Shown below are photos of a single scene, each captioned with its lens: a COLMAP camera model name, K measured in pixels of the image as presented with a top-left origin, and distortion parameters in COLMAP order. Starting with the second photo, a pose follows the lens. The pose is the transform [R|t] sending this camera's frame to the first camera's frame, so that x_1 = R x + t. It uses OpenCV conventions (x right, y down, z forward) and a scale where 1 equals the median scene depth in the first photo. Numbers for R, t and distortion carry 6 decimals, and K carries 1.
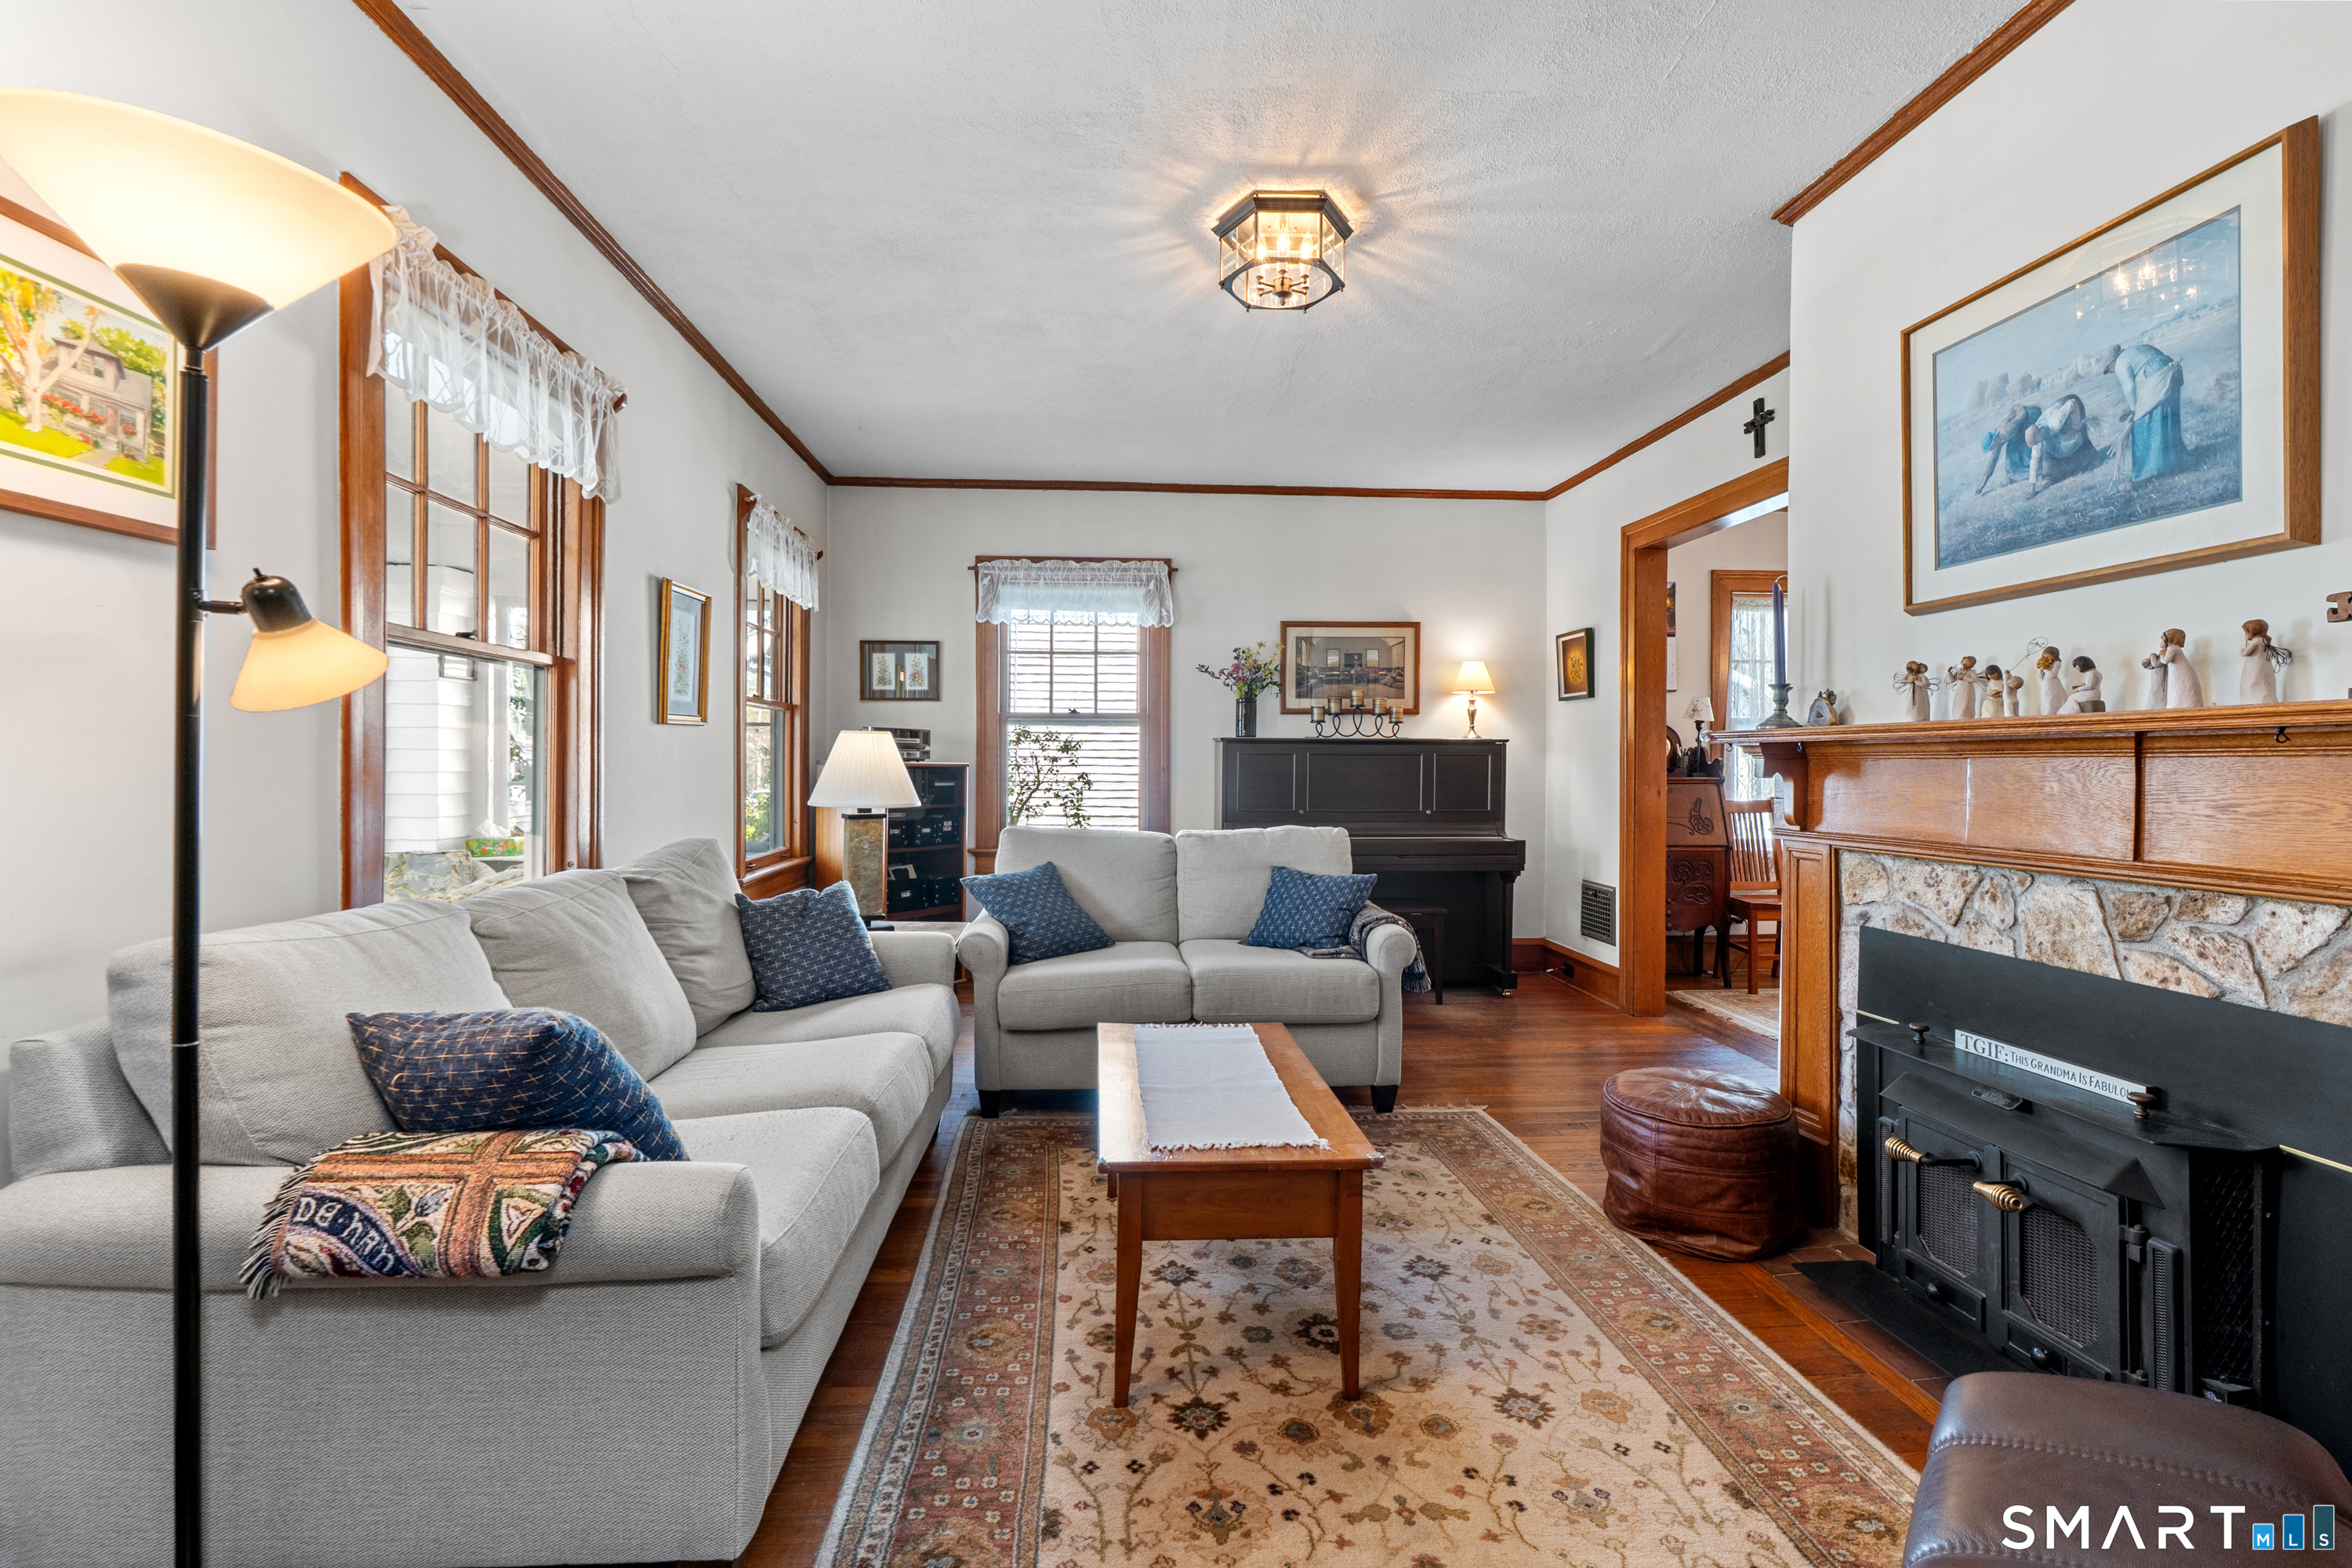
lens RADIAL K [[1071.3, 0, 1163.1], [0, 1071.3, 764.7], [0, 0, 1]] dist [-0.010942, 0.004034]
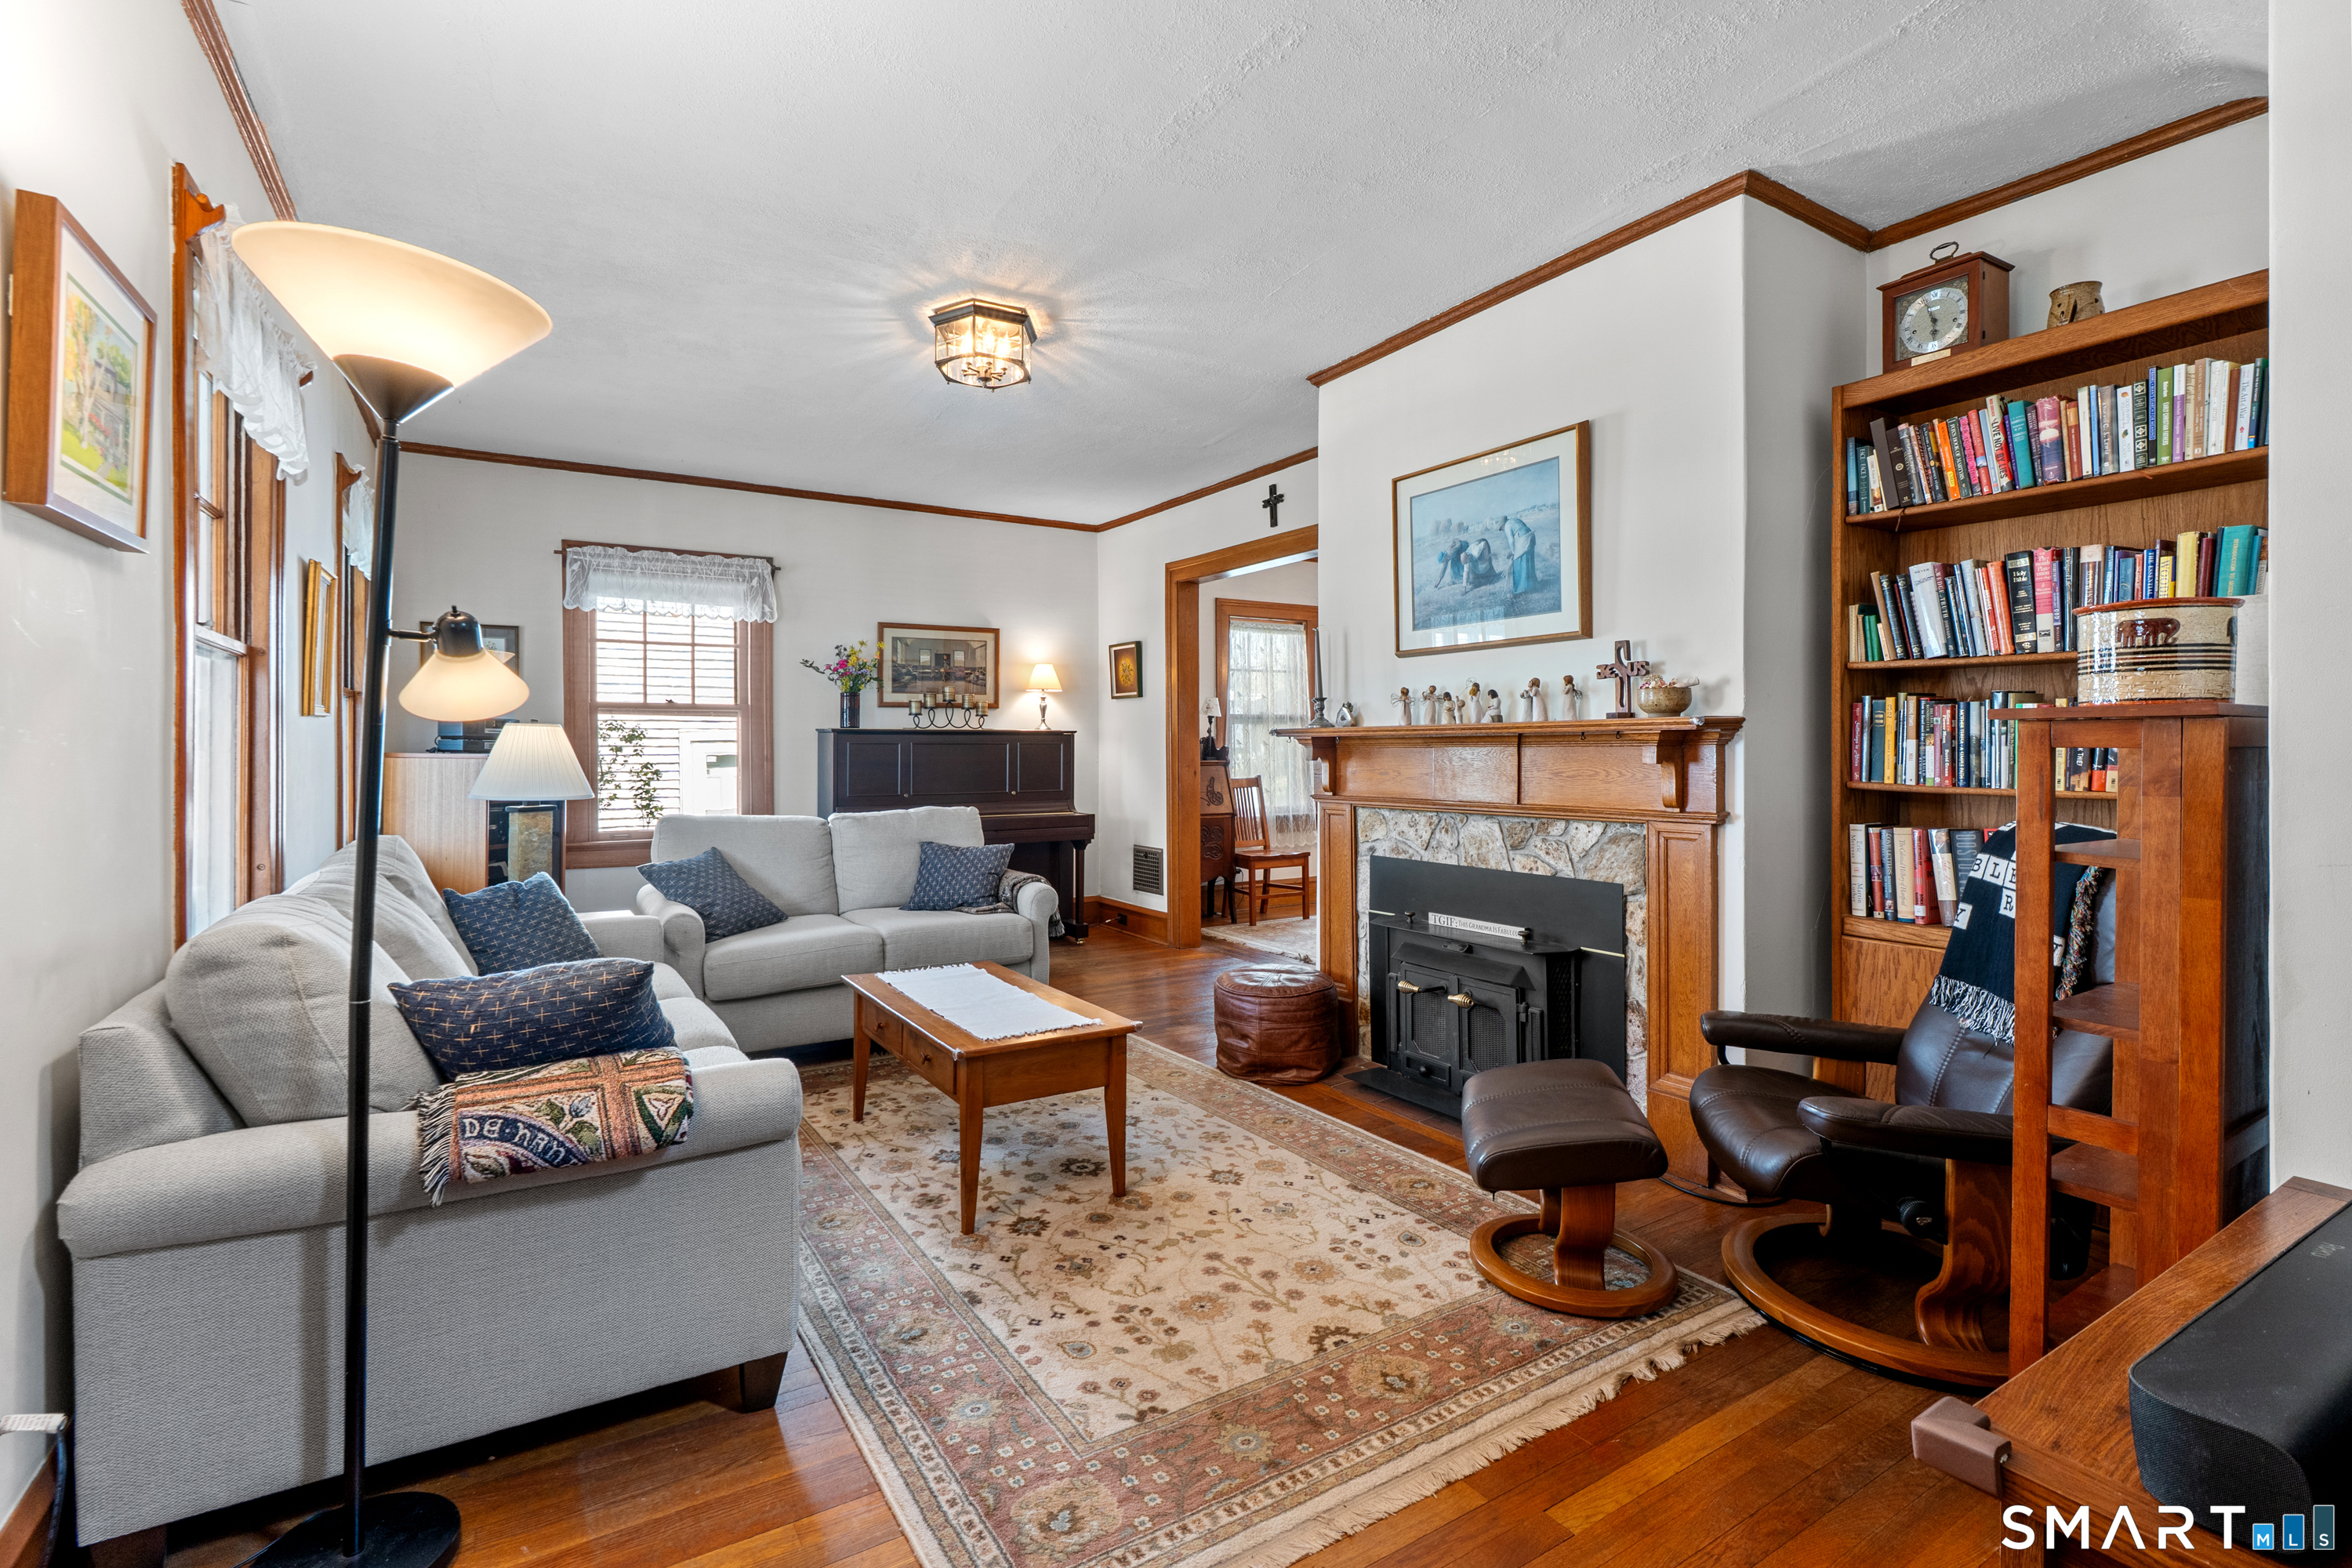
lens RADIAL K [[1071.3, 0, 1164.8], [0, 1071.3, 738.0], [0, 0, 1]] dist [-0.010942, 0.004034]
pose [[0.882041, -0.001795, 0.471168, -0.350102], [0.007269, 0.999926, -0.009797, -0.006388], [-0.471116, 0.012066, 0.881989, -0.238665]]
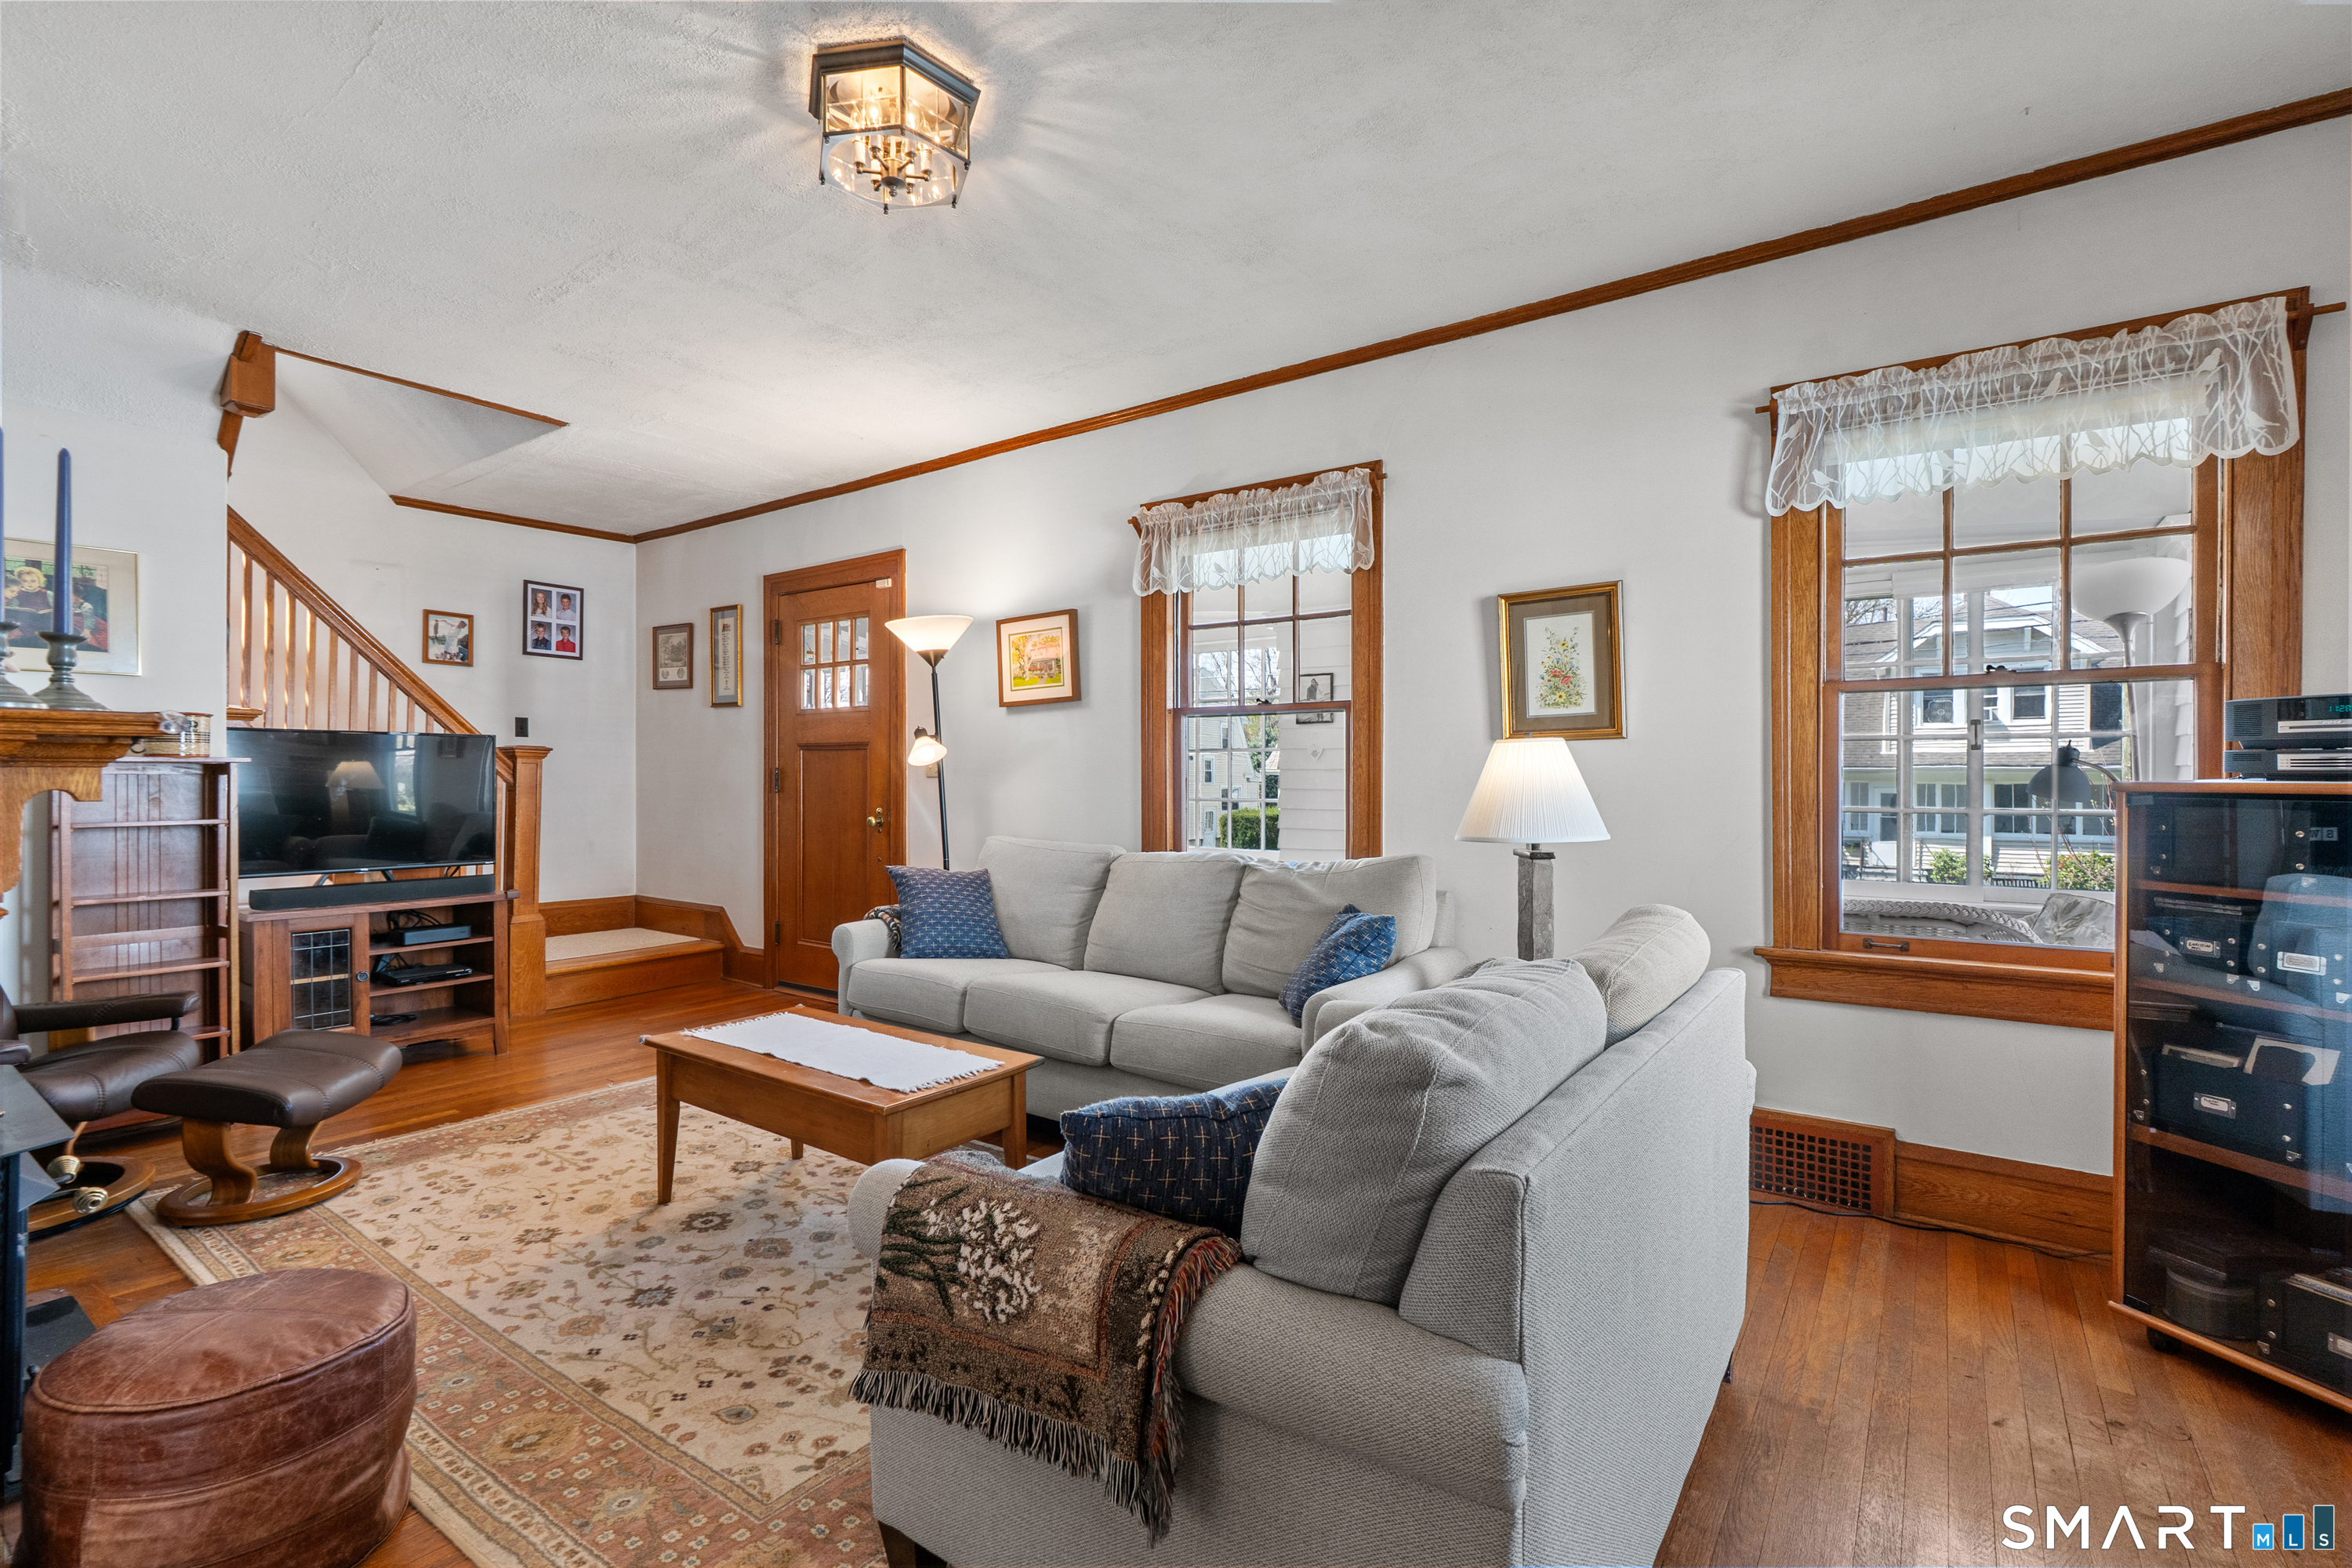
lens RADIAL K [[1071.3, 0, 1160.2], [0, 1071.3, 779.1], [0, 0, 1]] dist [-0.010942, 0.004034]
pose [[-0.644304, -0.006225, -0.764744, 0.682023], [-0.005308, 0.999979, -0.003668, 0.002804], [0.764751, 0.001695, -0.644324, 1.945664]]
